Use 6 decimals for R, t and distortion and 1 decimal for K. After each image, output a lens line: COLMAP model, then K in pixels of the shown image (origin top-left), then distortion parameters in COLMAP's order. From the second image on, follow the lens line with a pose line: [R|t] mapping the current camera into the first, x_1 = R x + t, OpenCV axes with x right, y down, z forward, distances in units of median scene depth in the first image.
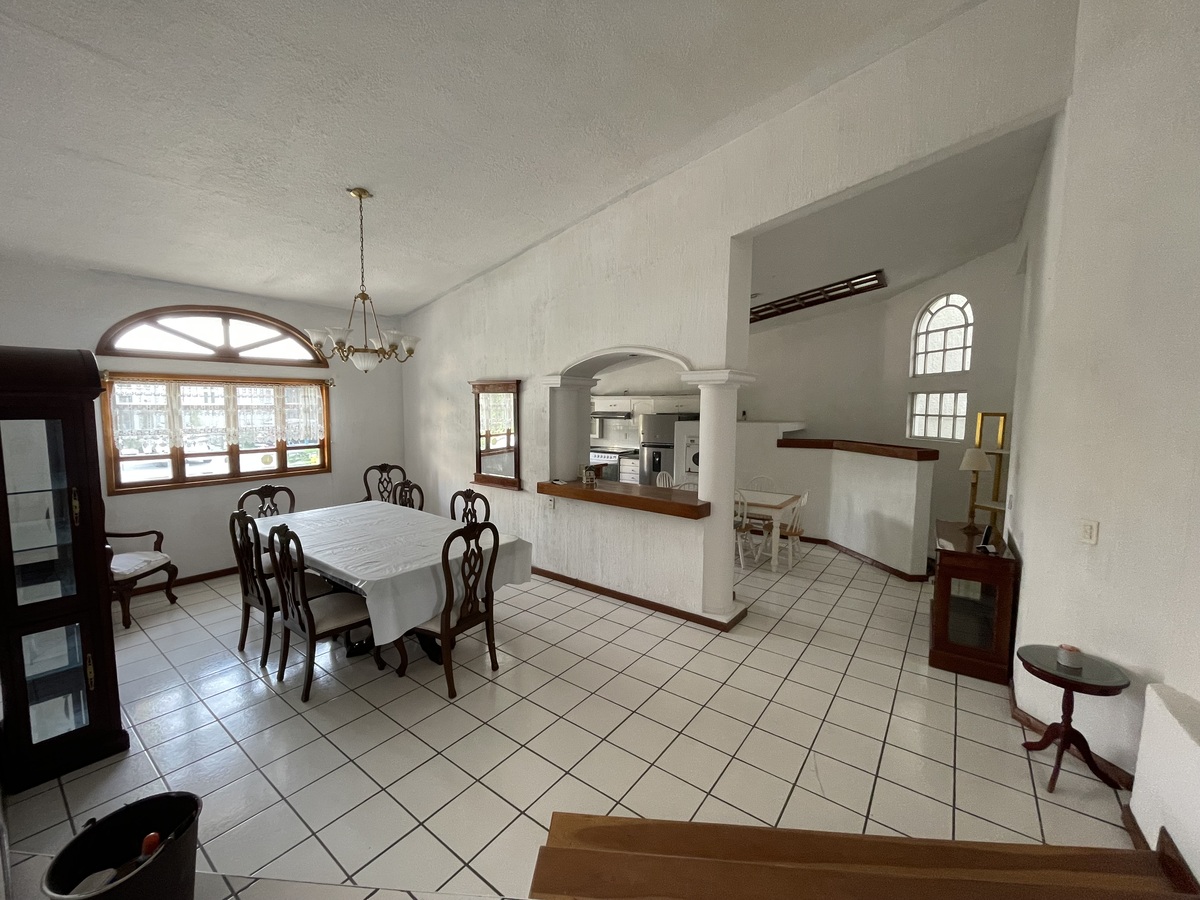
lens RADIAL K [[487.8, 0, 594.4], [0, 487.8, 450.7], [0, 0, 1]] dist [0.001767, -0.001233]
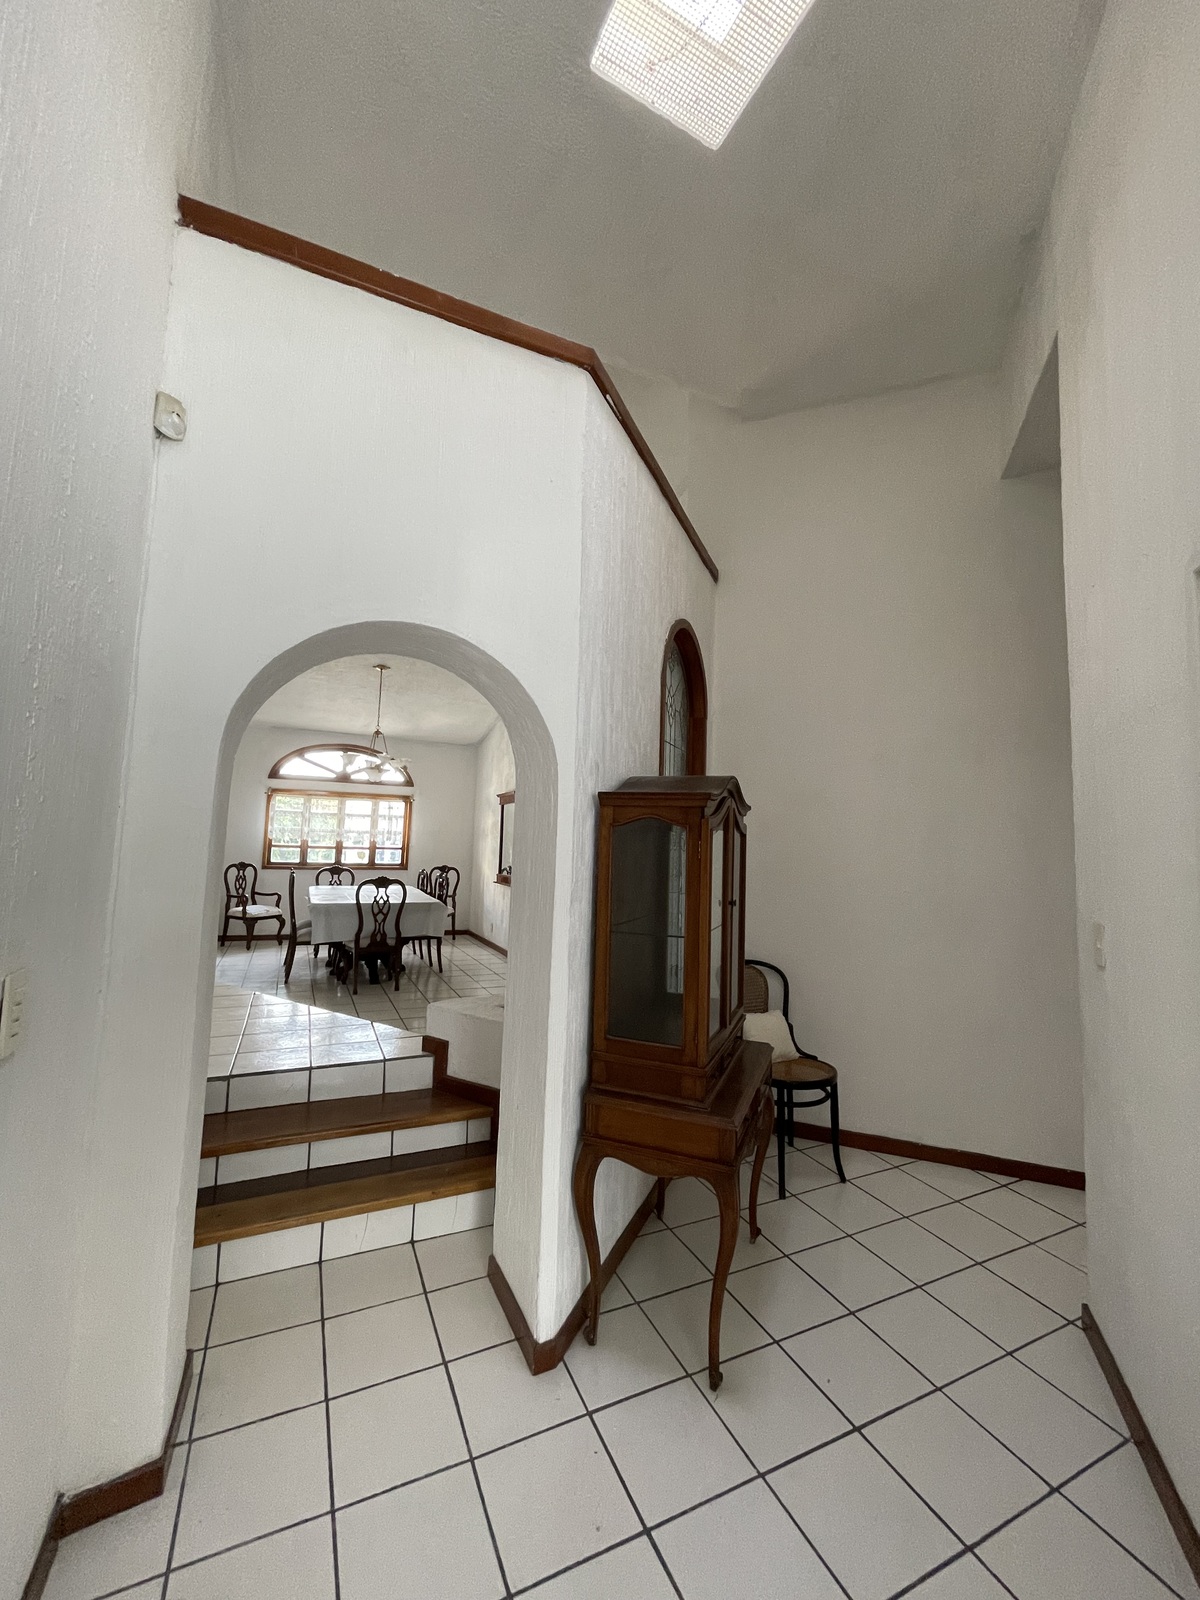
lens RADIAL K [[650.3, 0, 605.4], [0, 650.3, 799.2], [0, 0, 1]] dist [0.001767, -0.001233]
pose [[0.890422, -0.012899, -0.454953, 0.769301], [-0.066785, 0.985075, -0.158639, 0.111612], [0.450209, 0.171639, 0.876272, -0.288650]]
